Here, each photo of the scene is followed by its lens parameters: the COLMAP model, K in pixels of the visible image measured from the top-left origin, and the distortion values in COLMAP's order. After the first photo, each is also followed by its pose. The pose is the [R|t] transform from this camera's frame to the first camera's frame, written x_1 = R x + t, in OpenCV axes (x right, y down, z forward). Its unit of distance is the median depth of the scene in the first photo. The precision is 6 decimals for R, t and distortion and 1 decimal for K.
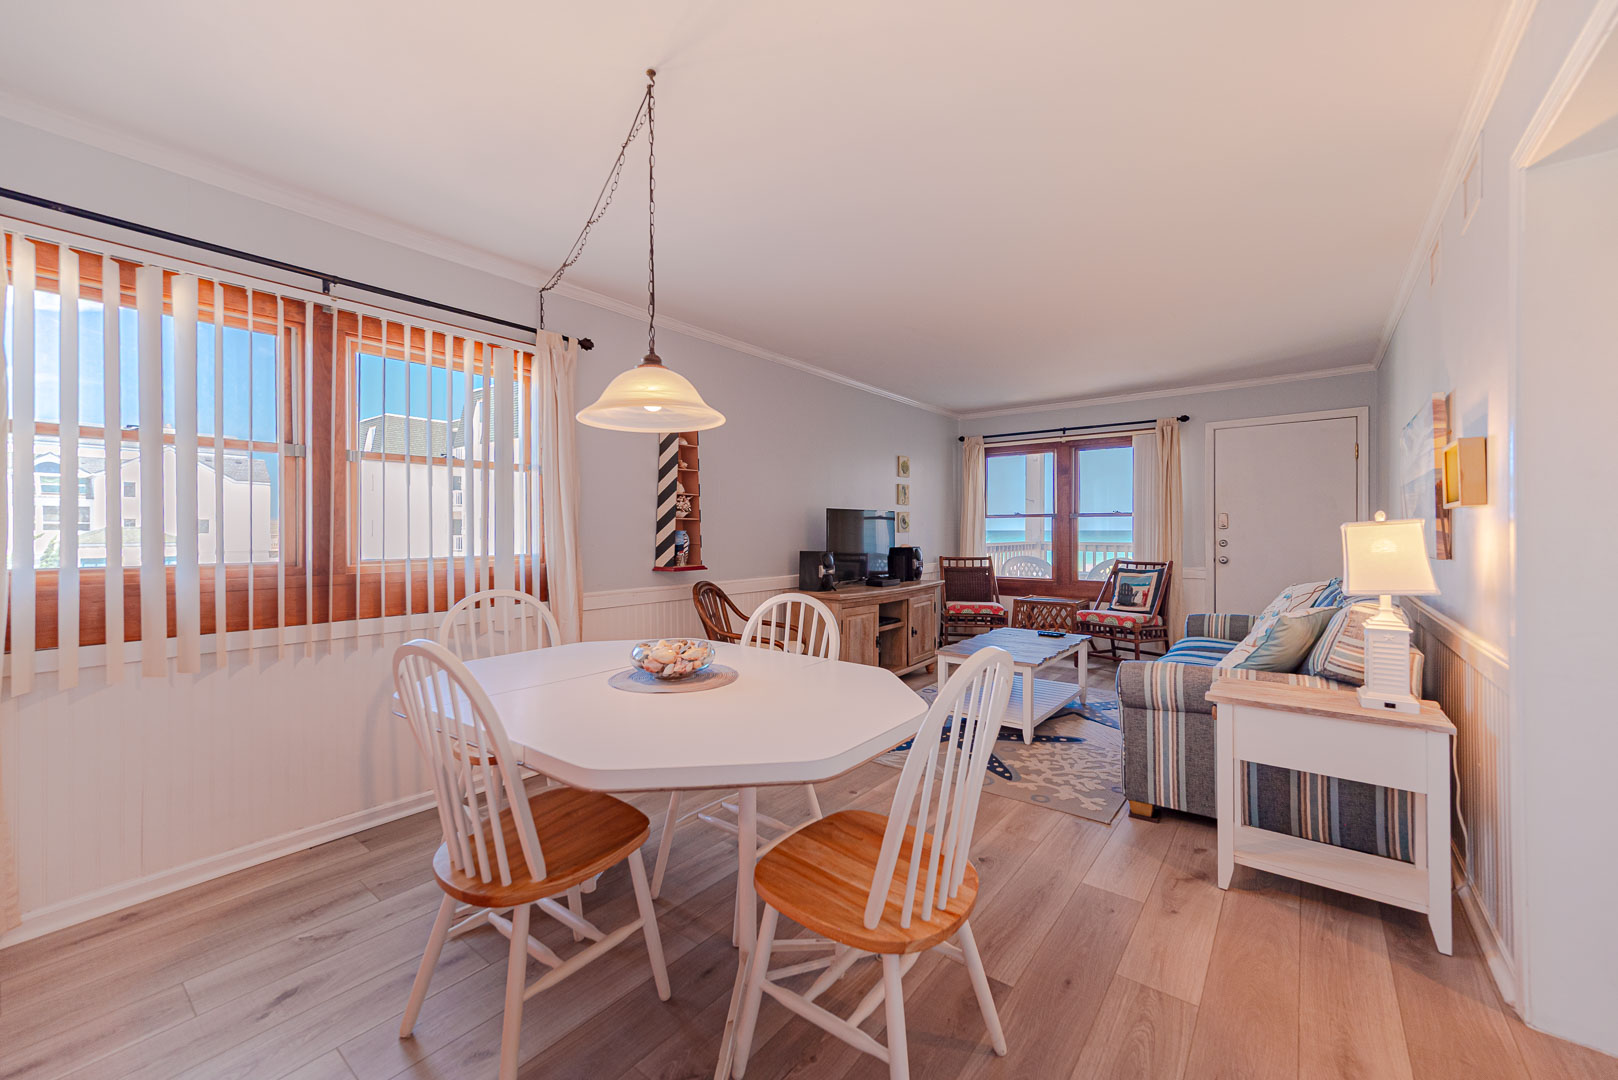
lens RADIAL K [[635.1, 0, 810.4], [0, 635.1, 529.1], [0, 0, 1]] dist [0.013113, -0.000360]
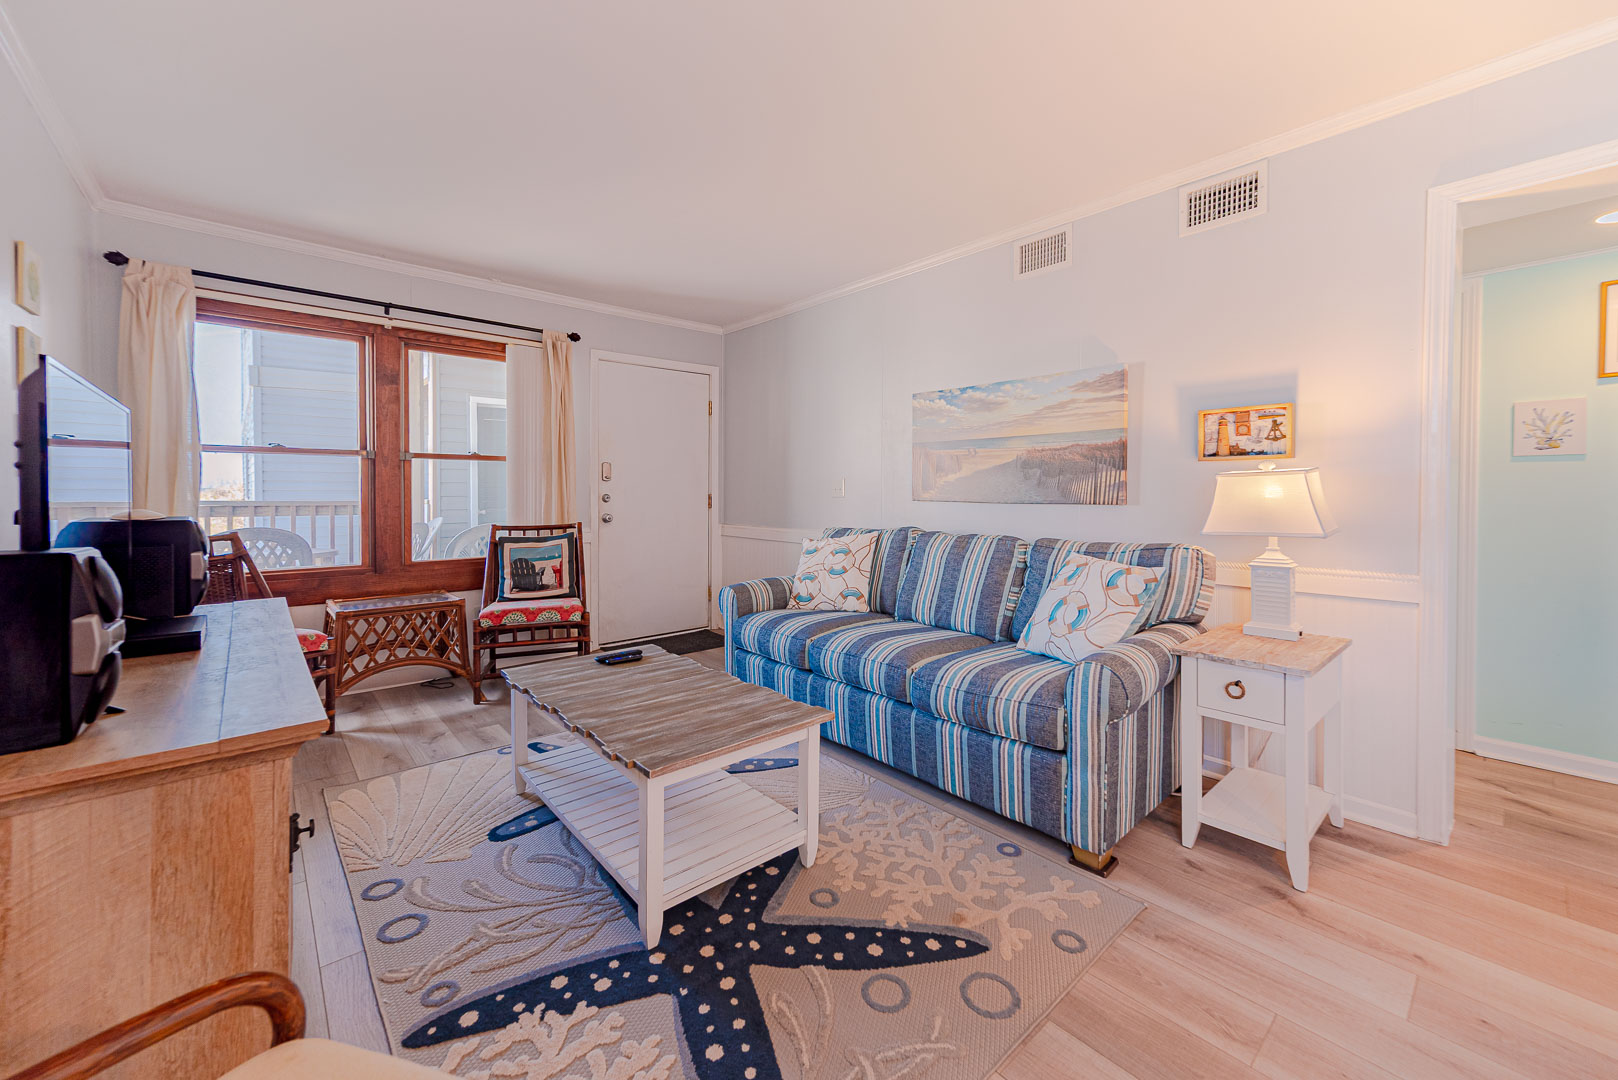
lens RADIAL K [[635.1, 0, 812.3], [0, 635.1, 498.4], [0, 0, 1]] dist [0.013113, -0.000360]
pose [[0.179143, -0.010745, 0.983764, -0.124207], [-0.006069, 0.999909, 0.012027, 0.010945], [-0.983804, -0.008125, 0.179061, 0.585575]]
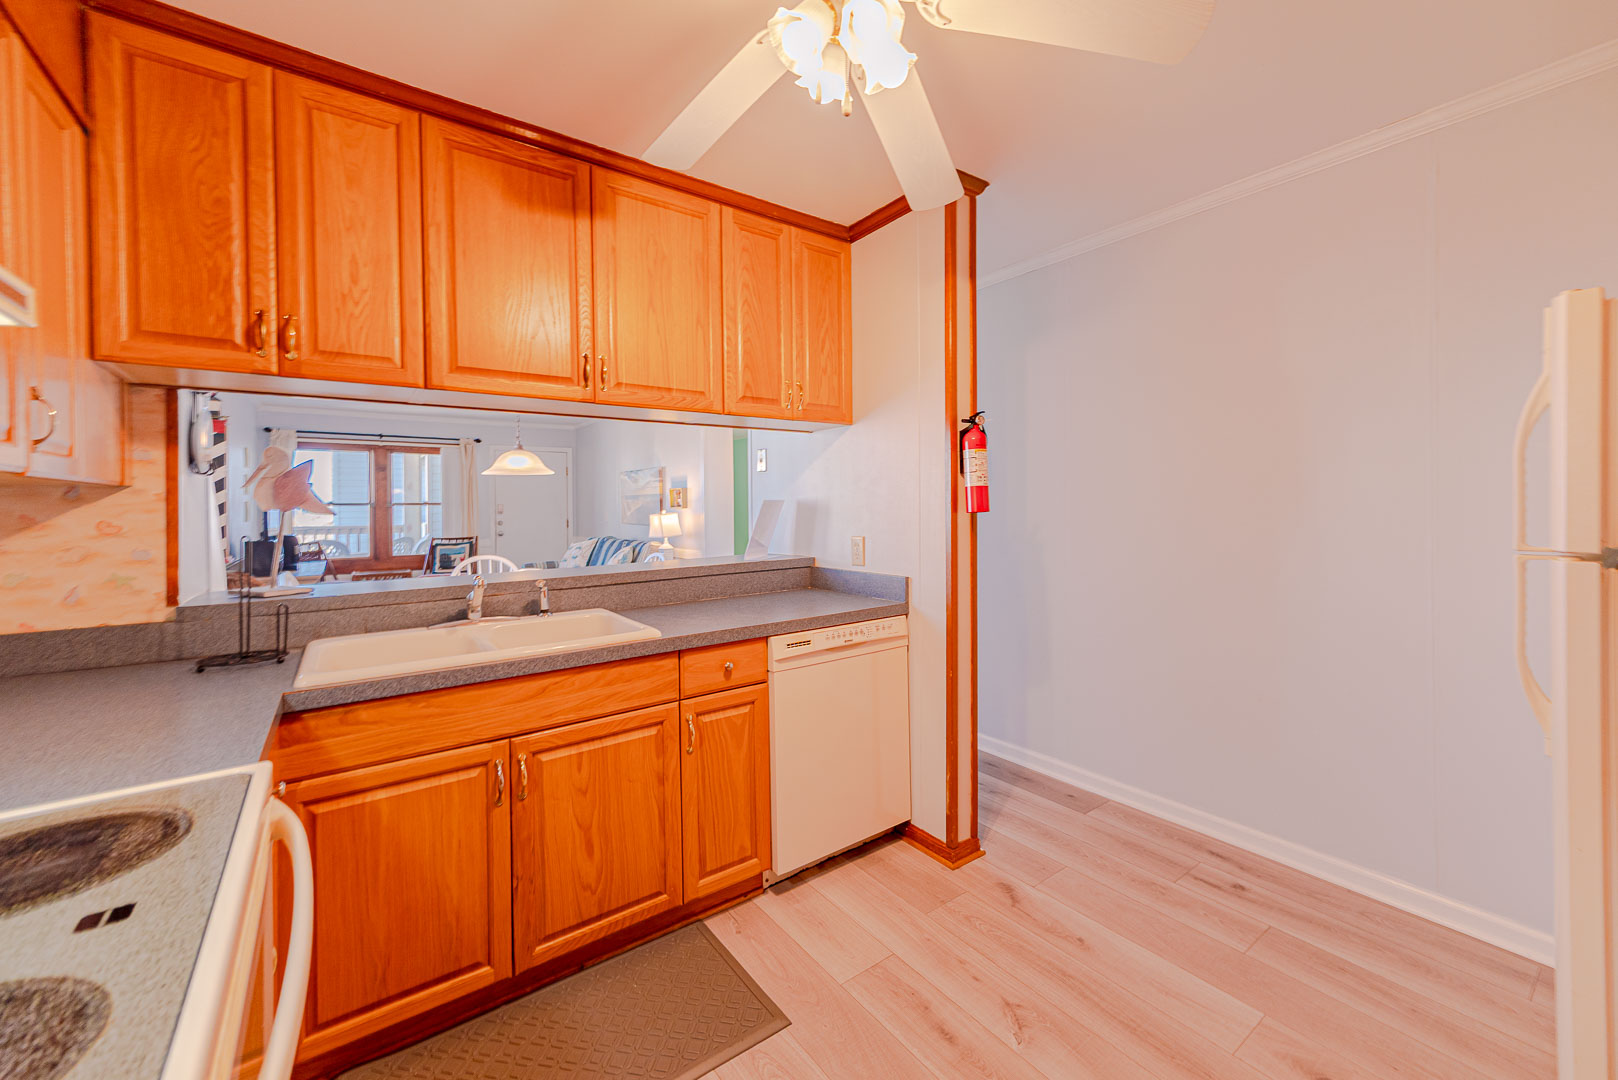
lens RADIAL K [[635.1, 0, 819.0], [0, 635.1, 512.0], [0, 0, 1]] dist [0.013113, -0.000360]
pose [[0.273174, -0.011954, 0.961890, -0.647722], [0.005917, 0.999925, 0.010746, -0.017352], [-0.961946, 0.002756, 0.273224, -0.183190]]
